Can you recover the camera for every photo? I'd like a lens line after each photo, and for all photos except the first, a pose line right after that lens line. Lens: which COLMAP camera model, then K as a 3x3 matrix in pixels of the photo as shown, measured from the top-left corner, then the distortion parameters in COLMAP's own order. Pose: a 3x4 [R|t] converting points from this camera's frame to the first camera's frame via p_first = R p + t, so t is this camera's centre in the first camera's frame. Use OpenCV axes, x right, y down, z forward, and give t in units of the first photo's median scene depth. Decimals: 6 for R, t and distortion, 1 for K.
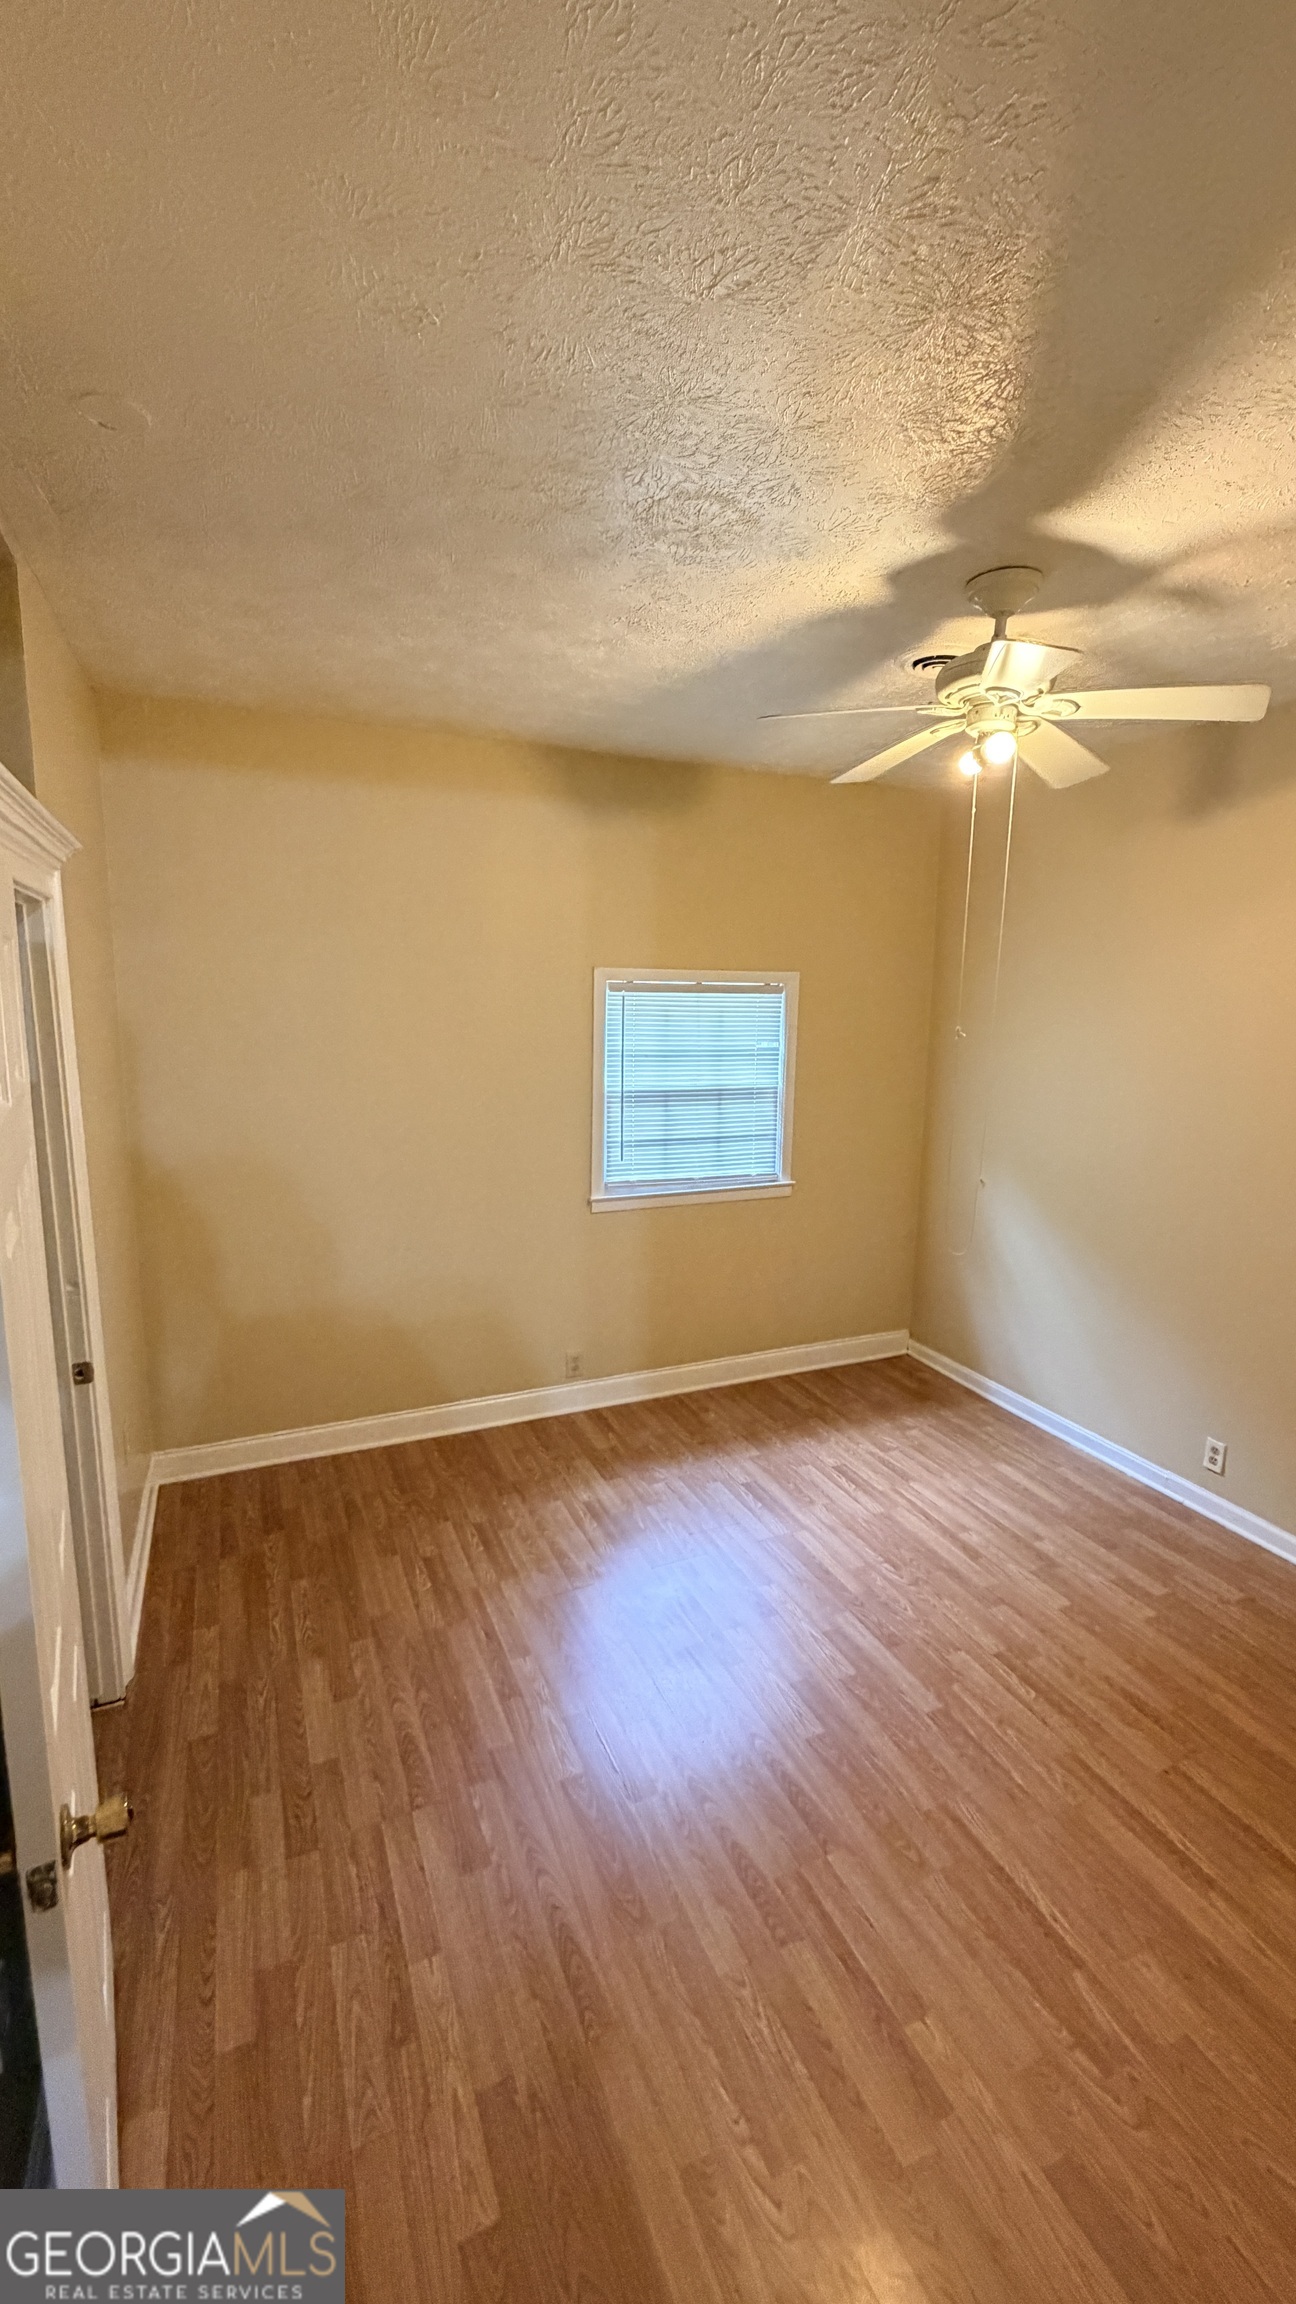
lens RADIAL K [[908.3, 0, 647.0], [0, 908.3, 1150.9], [0, 0, 1]] dist [0.000022, -0.000045]
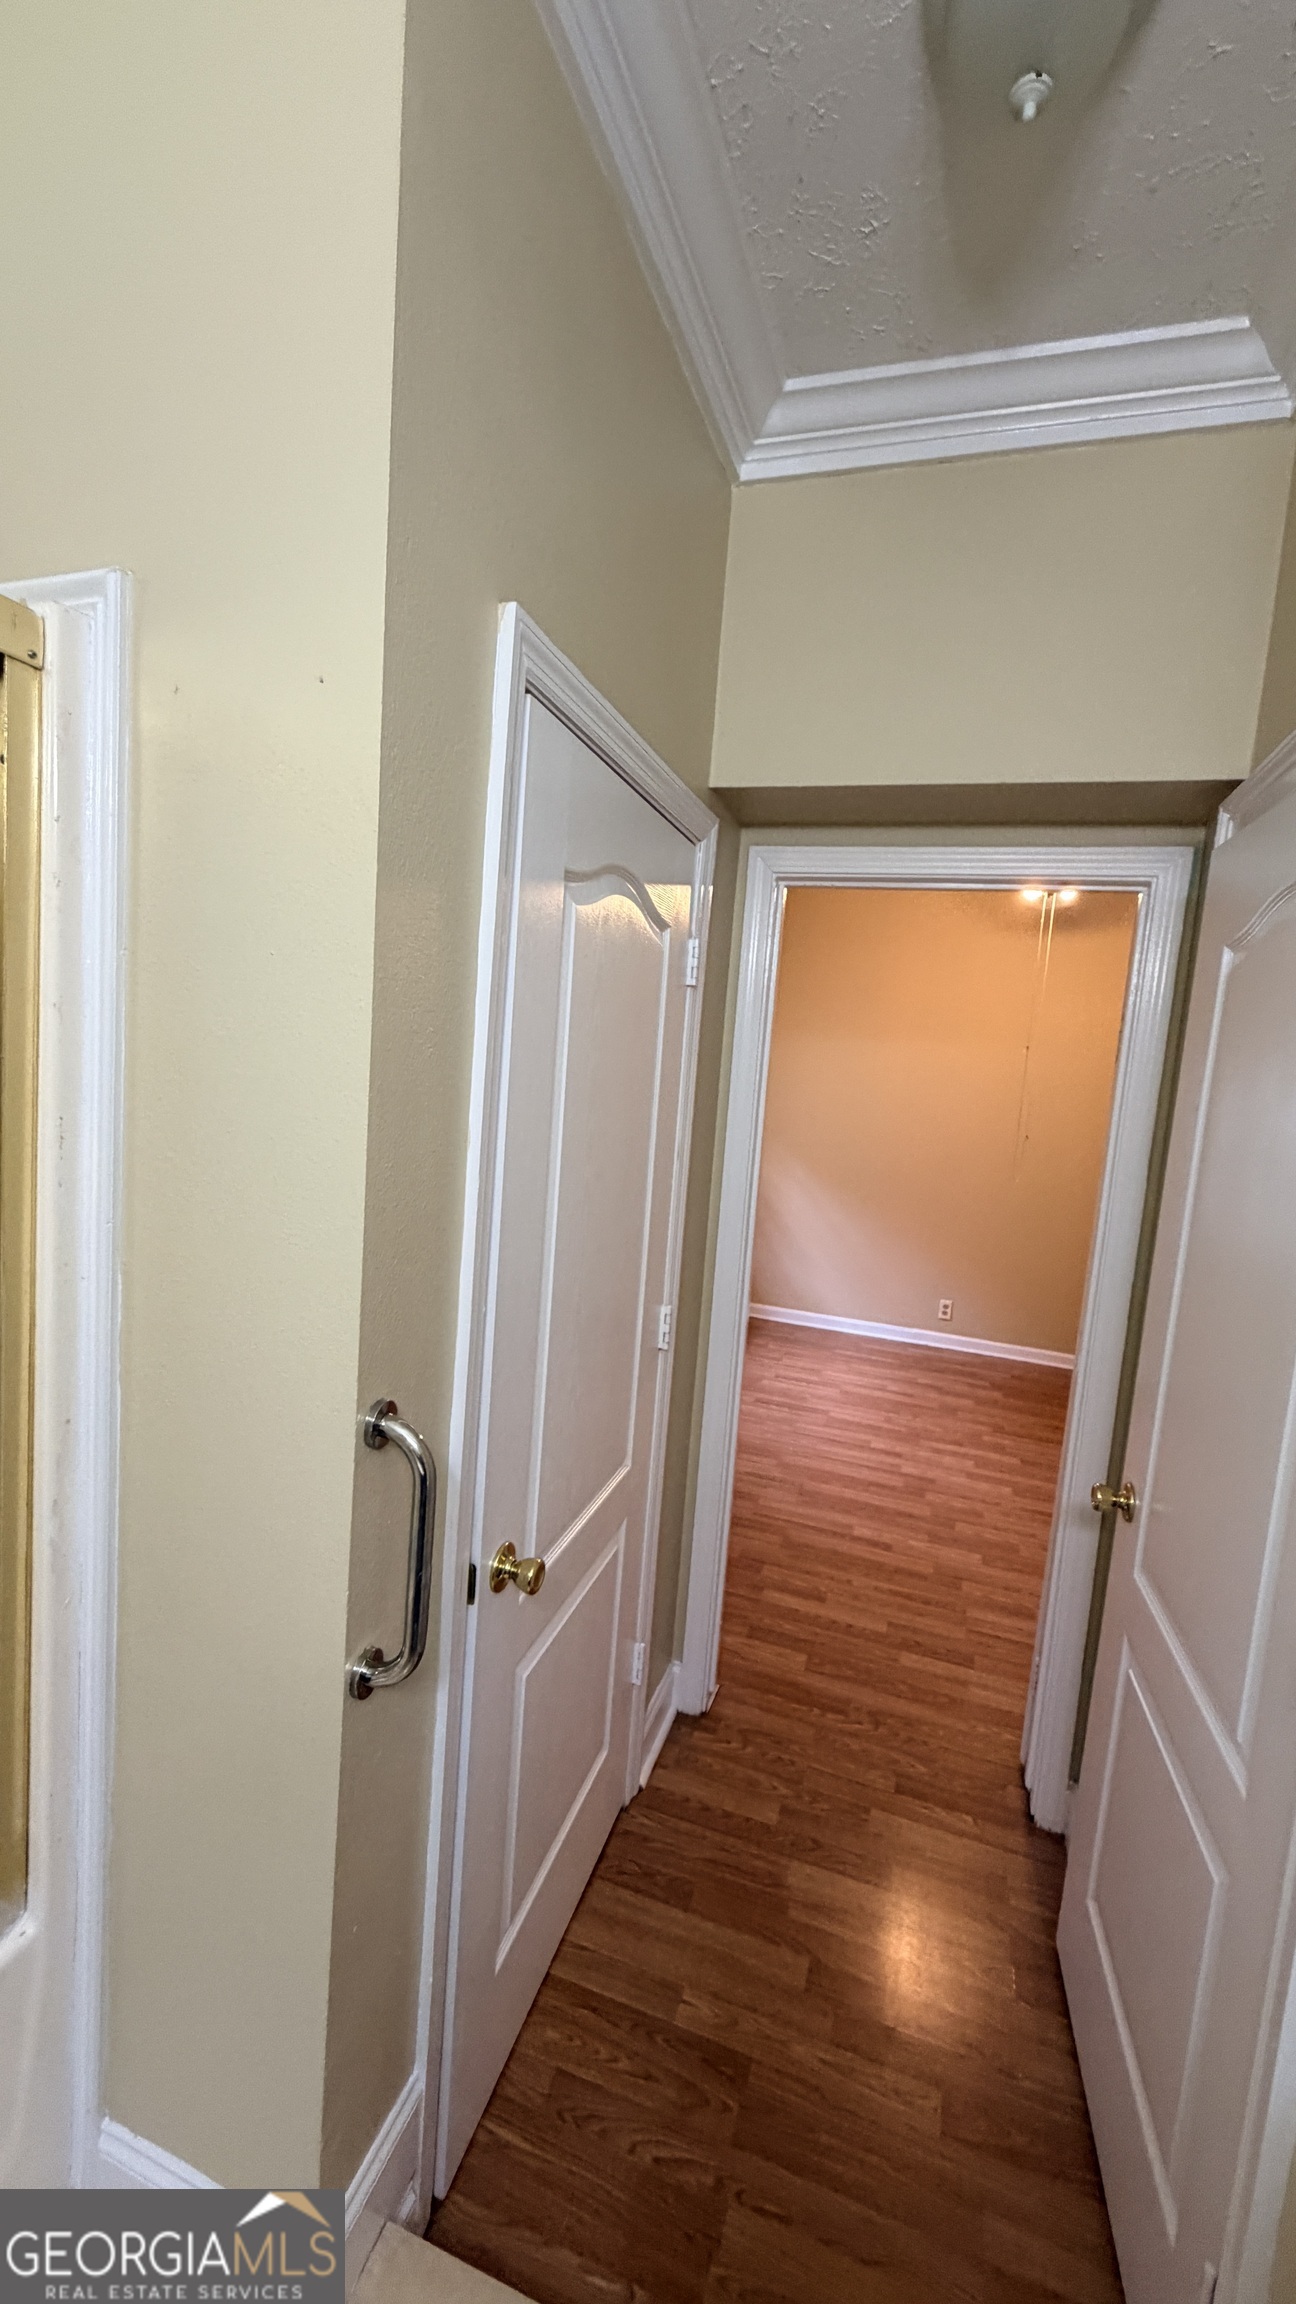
lens RADIAL K [[908.3, 0, 647.3], [0, 908.3, 1150.9], [0, 0, 1]] dist [0.000022, -0.000045]
pose [[0.679224, -0.039272, 0.732879, -1.111298], [0.051960, 0.998635, 0.005357, 0.005901], [-0.732089, 0.034442, 0.680337, 0.291854]]
